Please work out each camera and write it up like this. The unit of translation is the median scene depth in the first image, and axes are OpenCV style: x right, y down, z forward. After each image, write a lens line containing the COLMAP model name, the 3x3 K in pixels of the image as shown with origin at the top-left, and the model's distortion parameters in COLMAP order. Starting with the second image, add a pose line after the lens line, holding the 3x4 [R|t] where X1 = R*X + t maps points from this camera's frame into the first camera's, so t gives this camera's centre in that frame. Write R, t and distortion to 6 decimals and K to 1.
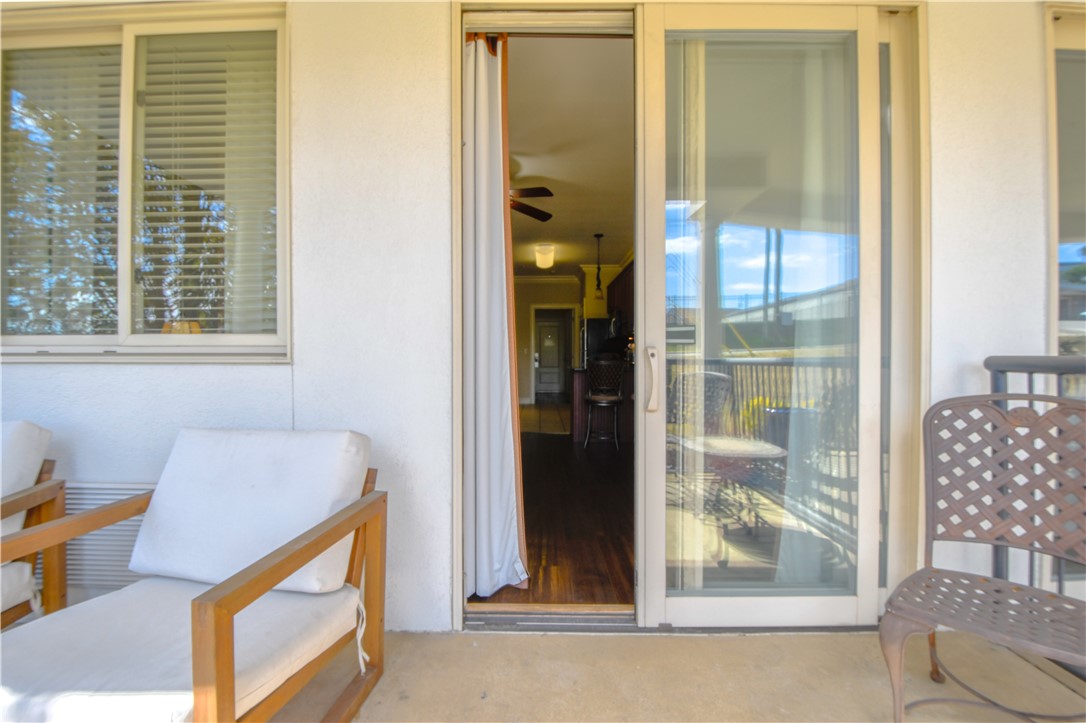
lens RADIAL K [[479.5, 0, 537.7], [0, 479.5, 362.5], [0, 0, 1]] dist [0.000103, -0.013030]
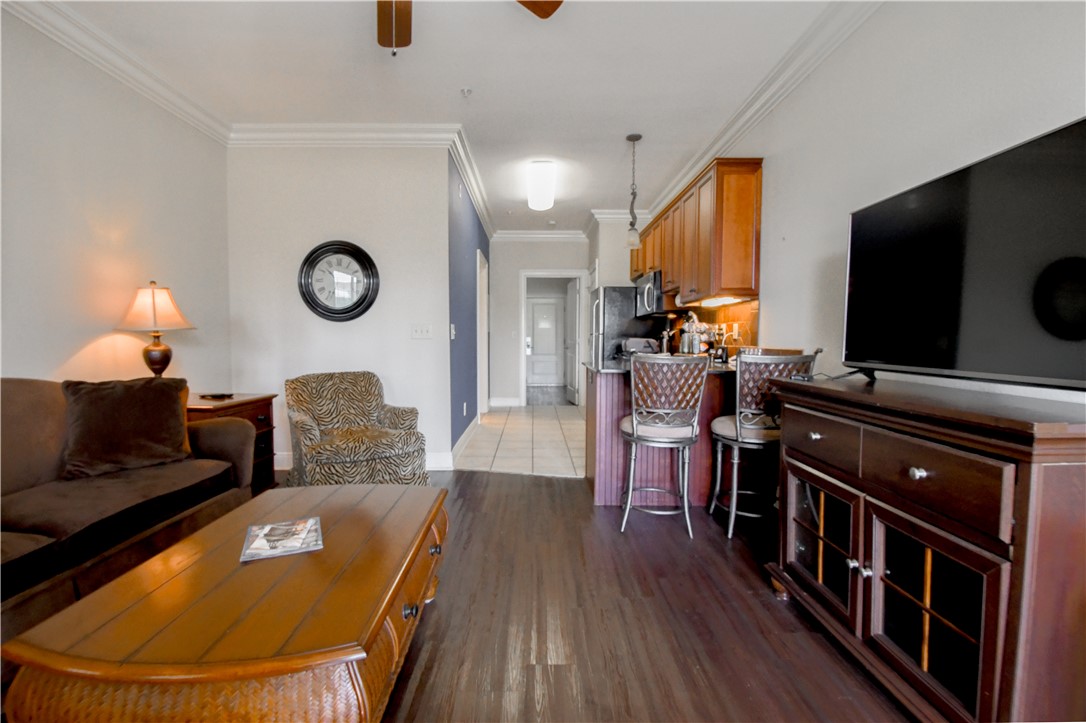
lens RADIAL K [[479.5, 0, 537.7], [0, 479.5, 362.5], [0, 0, 1]] dist [0.000103, -0.013030]
pose [[0.999865, 0.001475, 0.016381, -0.000159], [-0.002036, 0.999410, 0.034289, -0.009813], [-0.016321, -0.034317, 0.999278, 0.384246]]
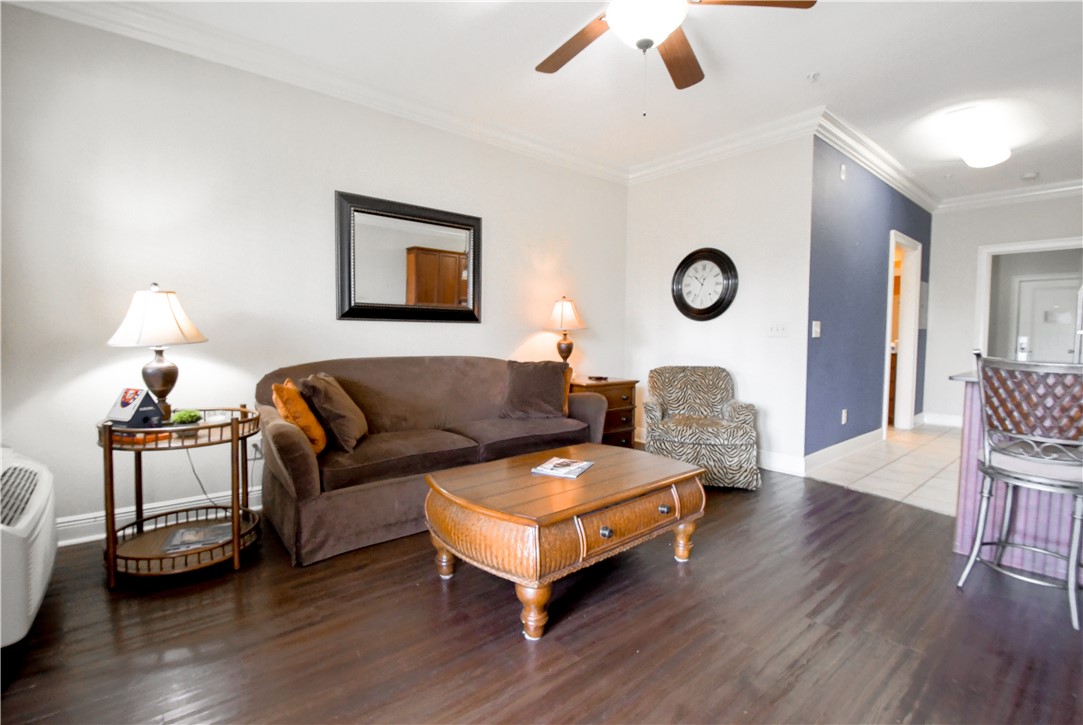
lens RADIAL K [[494.1, 0, 541.5], [0, 494.1, 362.5], [0, 0, 1]] dist [-0.001568, -0.013125]
pose [[0.657584, 0.045350, -0.752015, 0.123922], [-0.018313, 0.998854, 0.044223, -0.008700], [0.753158, -0.015309, 0.657661, 0.369907]]
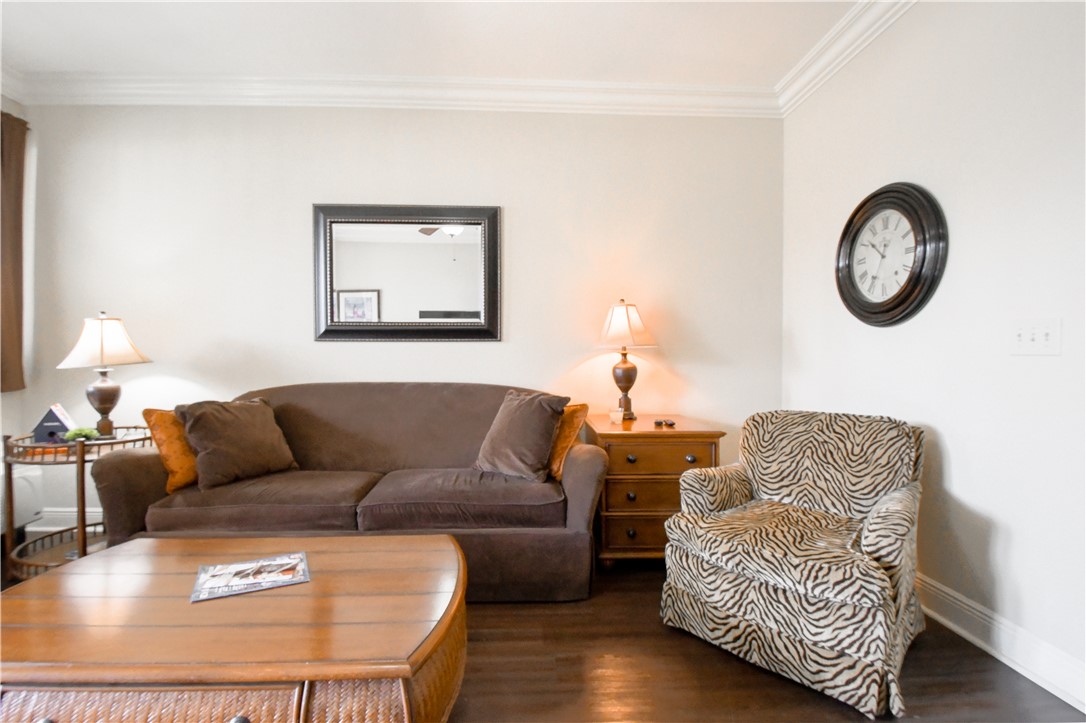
lens RADIAL K [[495.4, 0, 543.0], [0, 495.4, 361.5], [0, 0, 1]] dist [-0.001568, -0.013125]
pose [[0.061667, 0.013305, -0.998008, 0.093549], [-0.015497, 0.999803, 0.012372, -0.014862], [0.997976, 0.014703, 0.061861, 0.696354]]
